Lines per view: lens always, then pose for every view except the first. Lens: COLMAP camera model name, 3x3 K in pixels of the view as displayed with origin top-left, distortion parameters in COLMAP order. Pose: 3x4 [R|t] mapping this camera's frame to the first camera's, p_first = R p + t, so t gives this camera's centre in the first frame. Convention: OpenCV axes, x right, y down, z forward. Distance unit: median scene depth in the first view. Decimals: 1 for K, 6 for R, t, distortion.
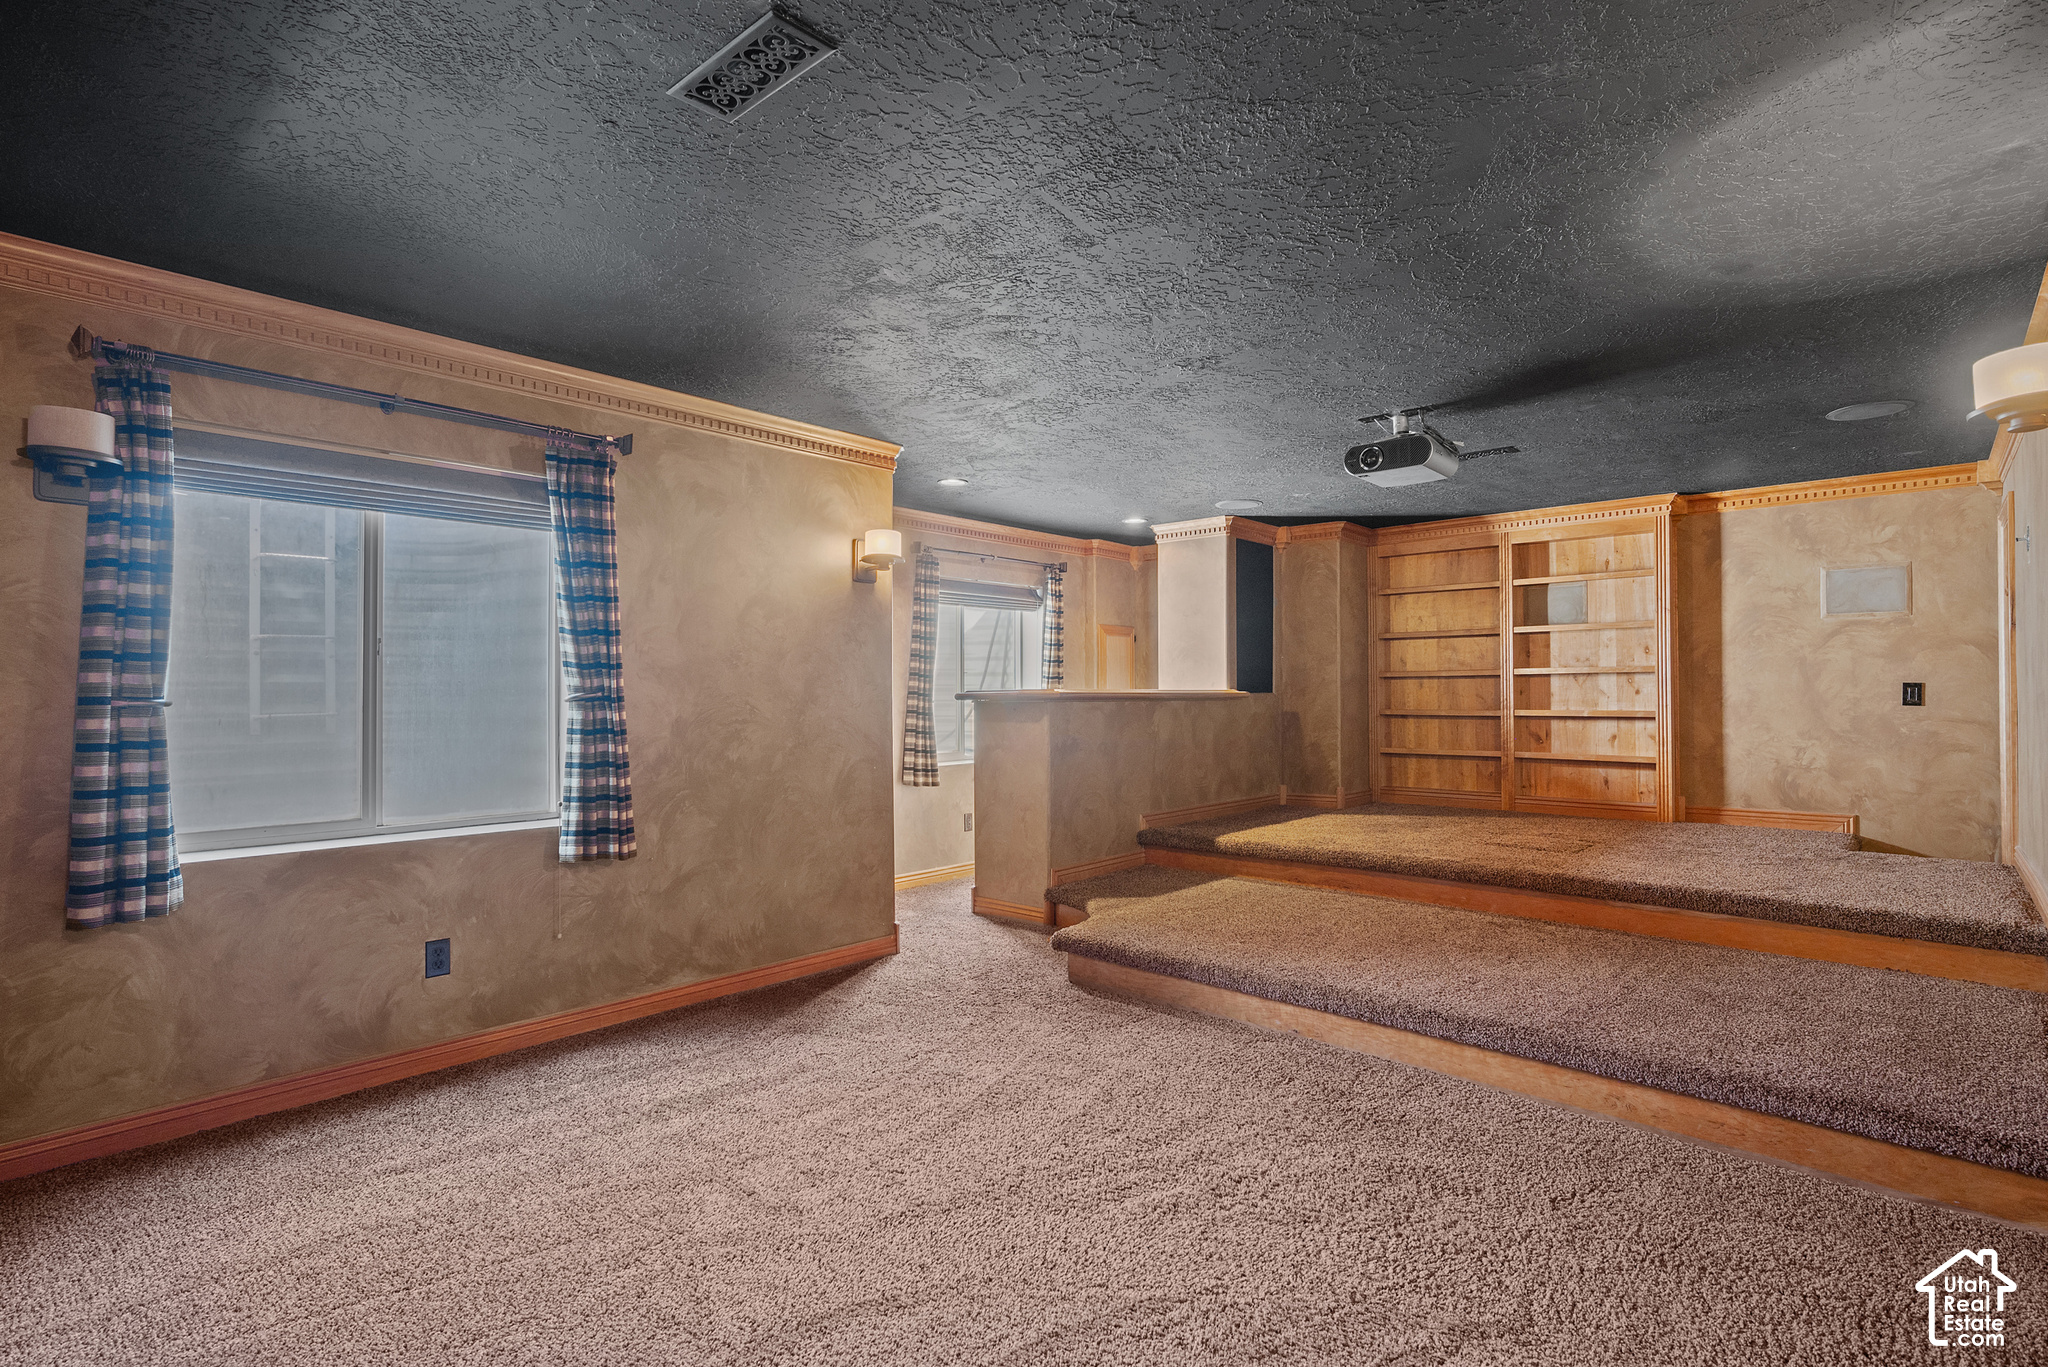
lens RADIAL K [[1008.4, 0, 1024.0], [0, 1008.4, 683.5], [0, 0, 1]] dist [-0.000146, 0.000015]
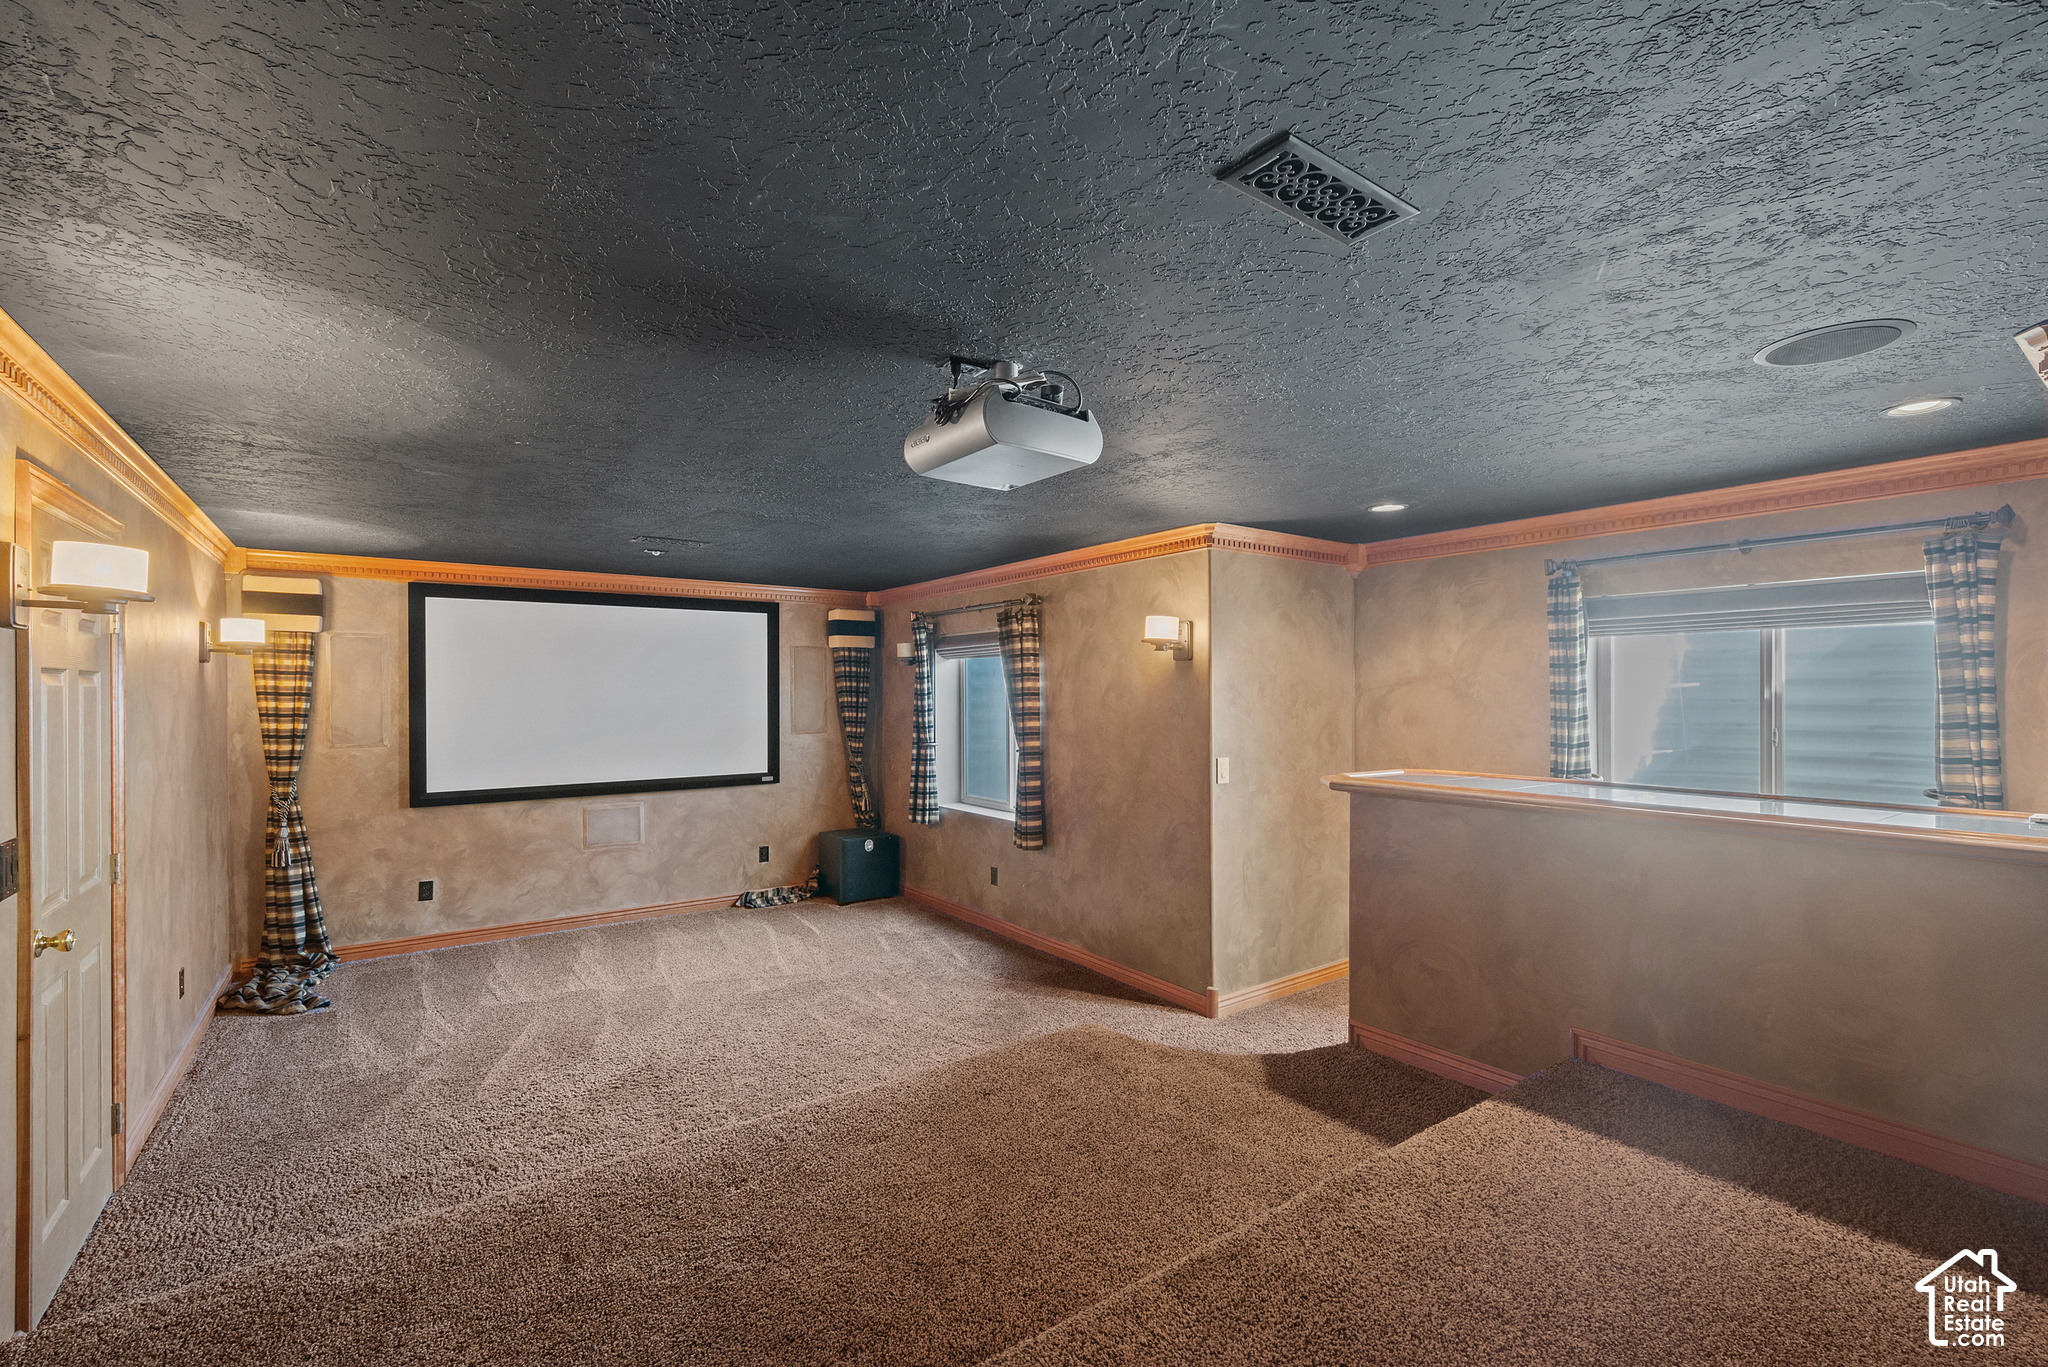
lens RADIAL K [[878.9, 0, 1024.6], [0, 878.9, 698.2], [0, 0, 1]] dist [-0.000298, -0.000017]
pose [[-0.211428, 0.004681, -0.977382, 0.903401], [0.008971, 0.999956, 0.002849, -0.071297], [0.977352, -0.008166, -0.211461, 1.154787]]
